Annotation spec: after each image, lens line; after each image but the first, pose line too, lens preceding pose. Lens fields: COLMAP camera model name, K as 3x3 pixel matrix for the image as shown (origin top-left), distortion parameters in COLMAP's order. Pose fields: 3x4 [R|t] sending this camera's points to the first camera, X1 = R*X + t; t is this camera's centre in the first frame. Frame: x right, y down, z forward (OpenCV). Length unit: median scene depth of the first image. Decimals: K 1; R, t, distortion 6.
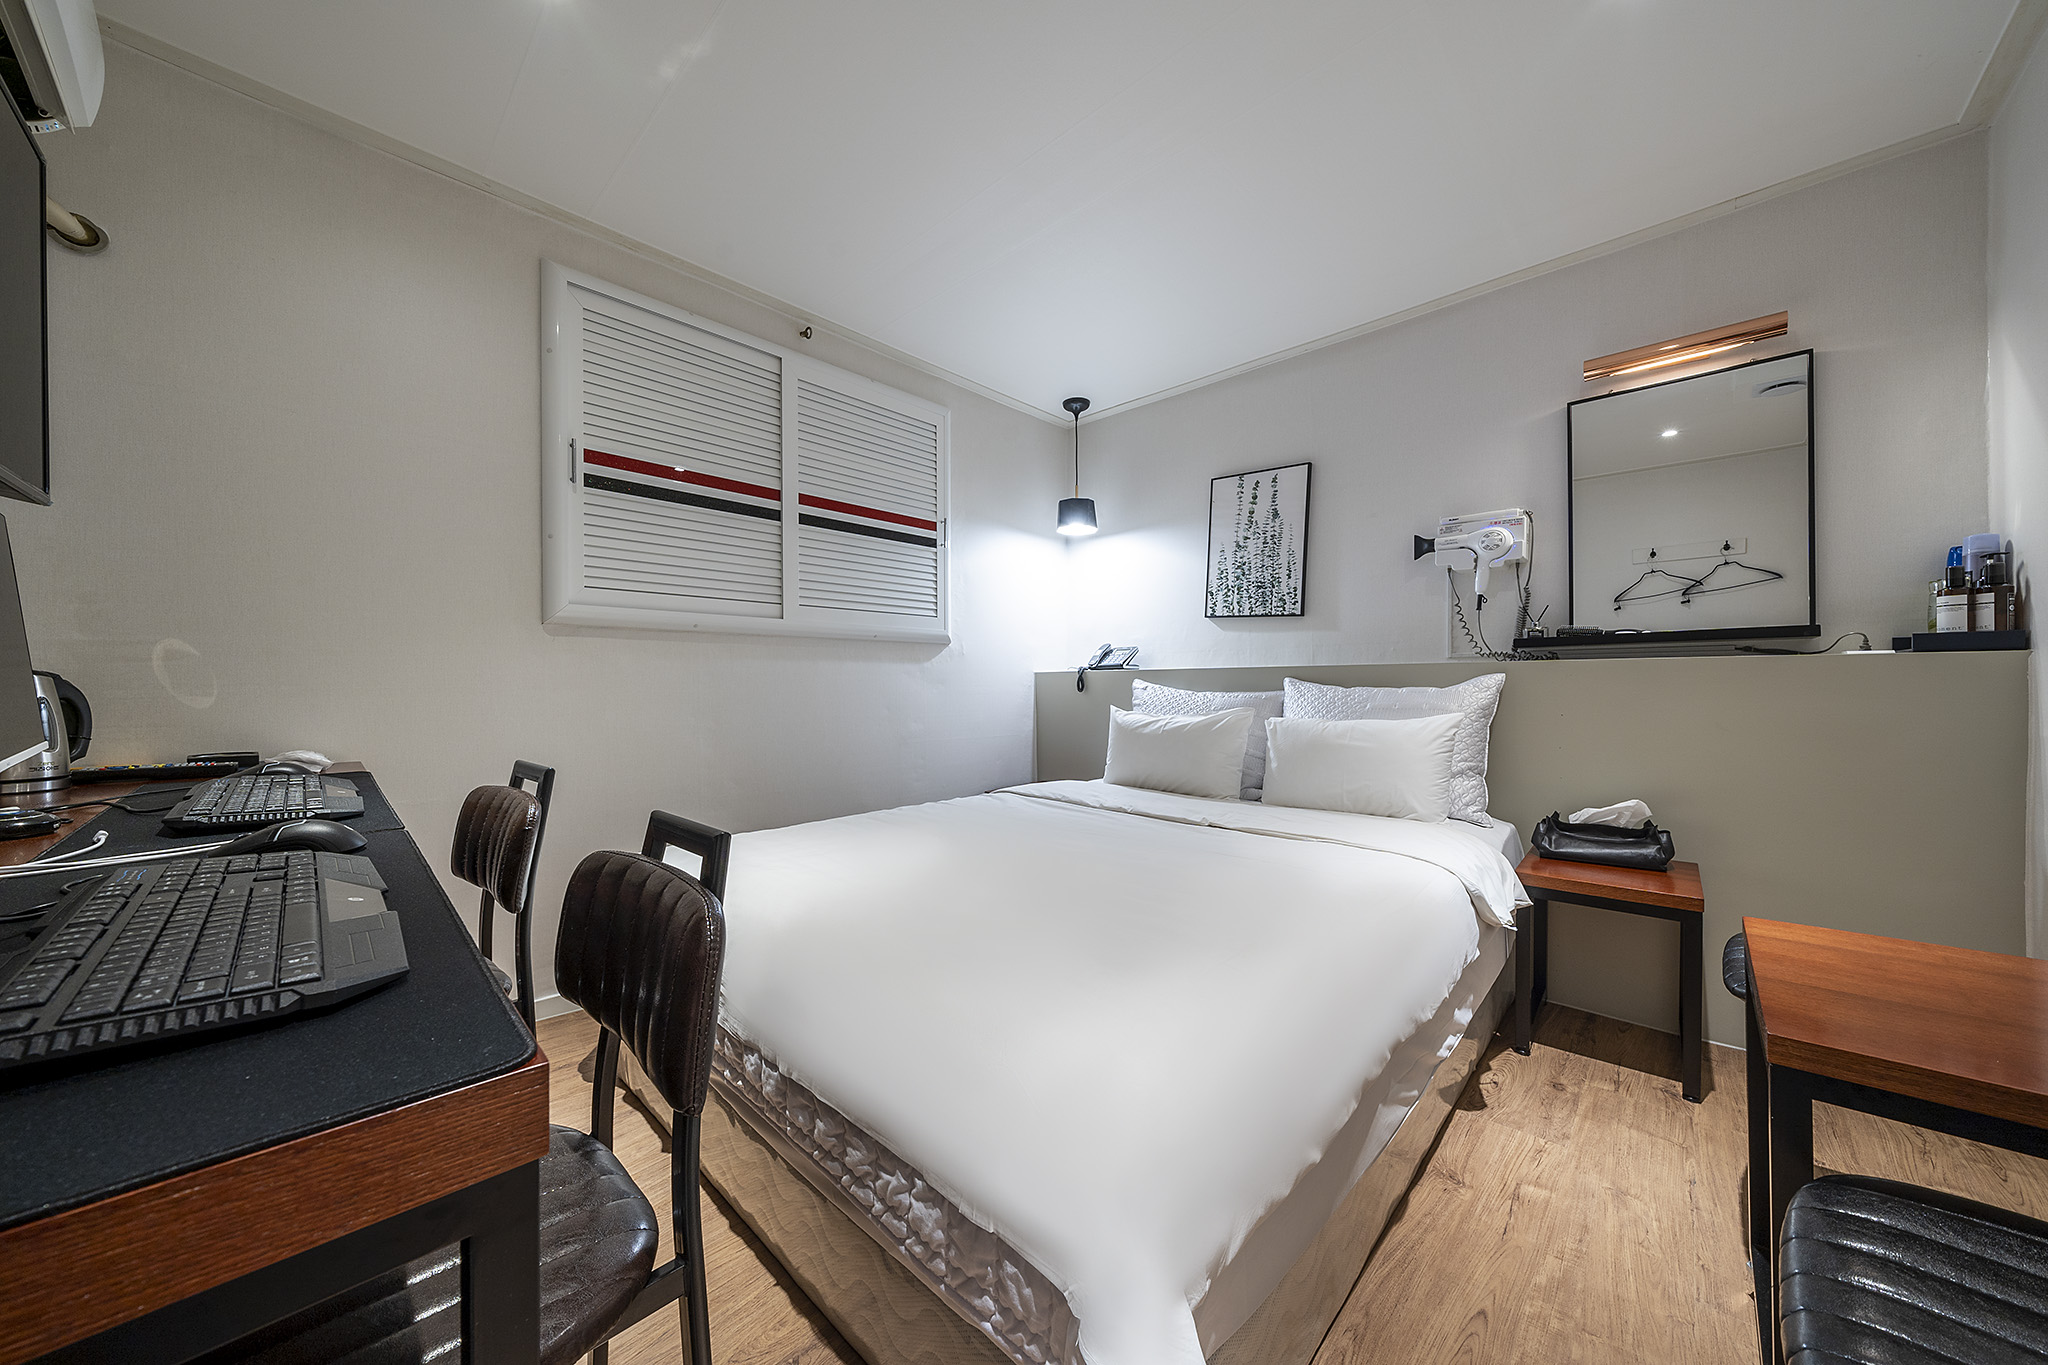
lens RADIAL K [[714.0, 0, 1024.0], [0, 714.0, 682.5], [0, 0, 1]] dist [-0.000341, -0.000050]
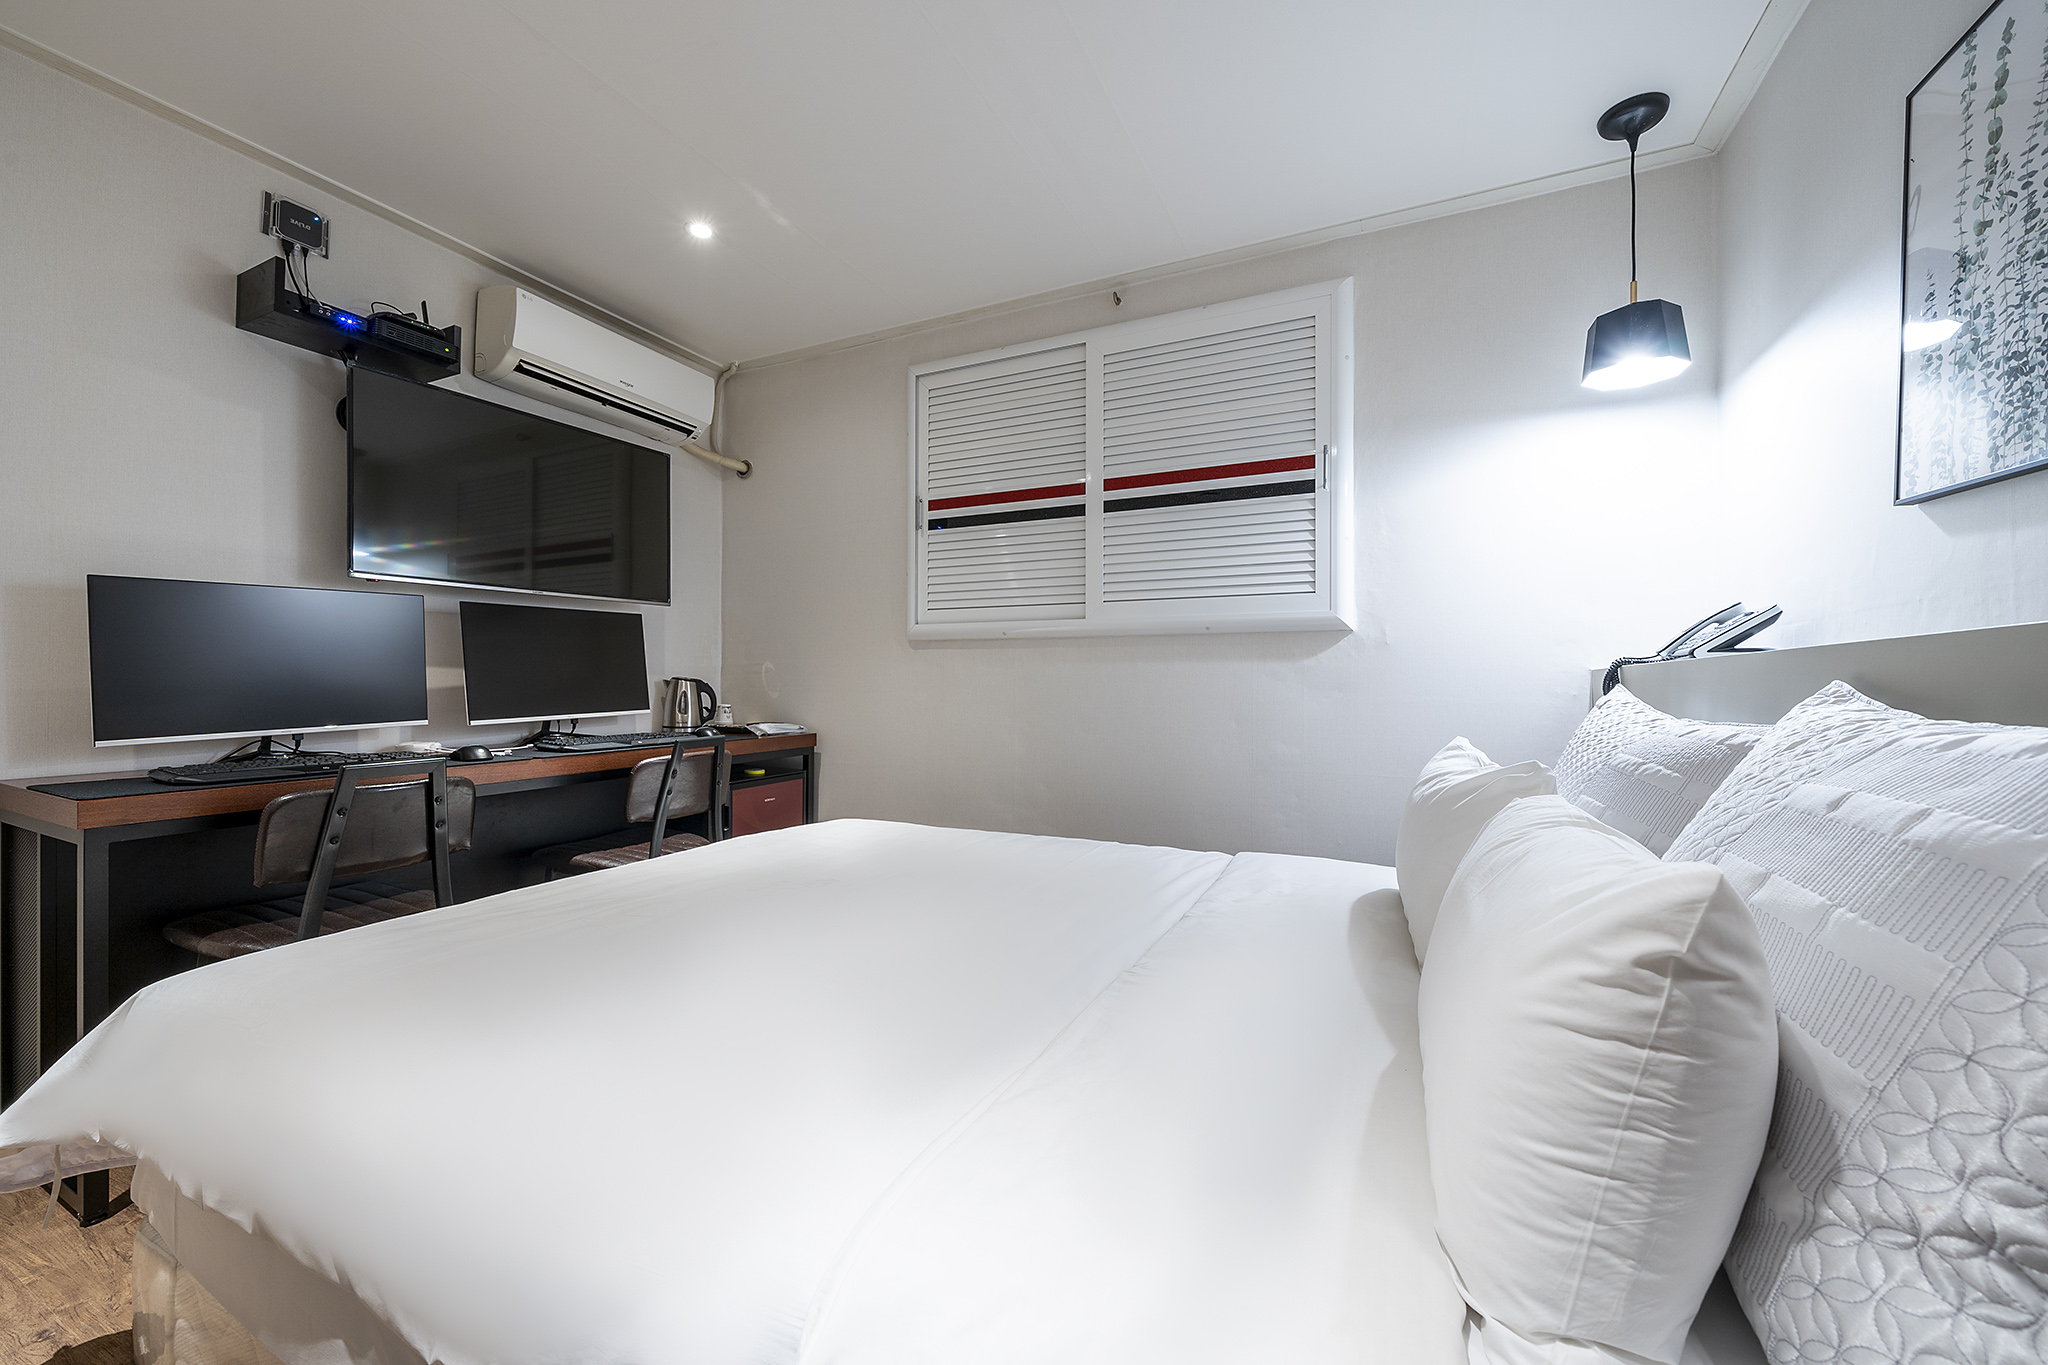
lens RADIAL K [[771.8, 0, 993.1], [0, 771.8, 677.7], [0, 0, 1]] dist [0.000864, 0.000058]
pose [[0.293178, -0.005655, -0.956041, 0.583705], [-0.005630, 0.999955, -0.007642, -0.002939], [0.956041, 0.007623, 0.293133, 0.573708]]
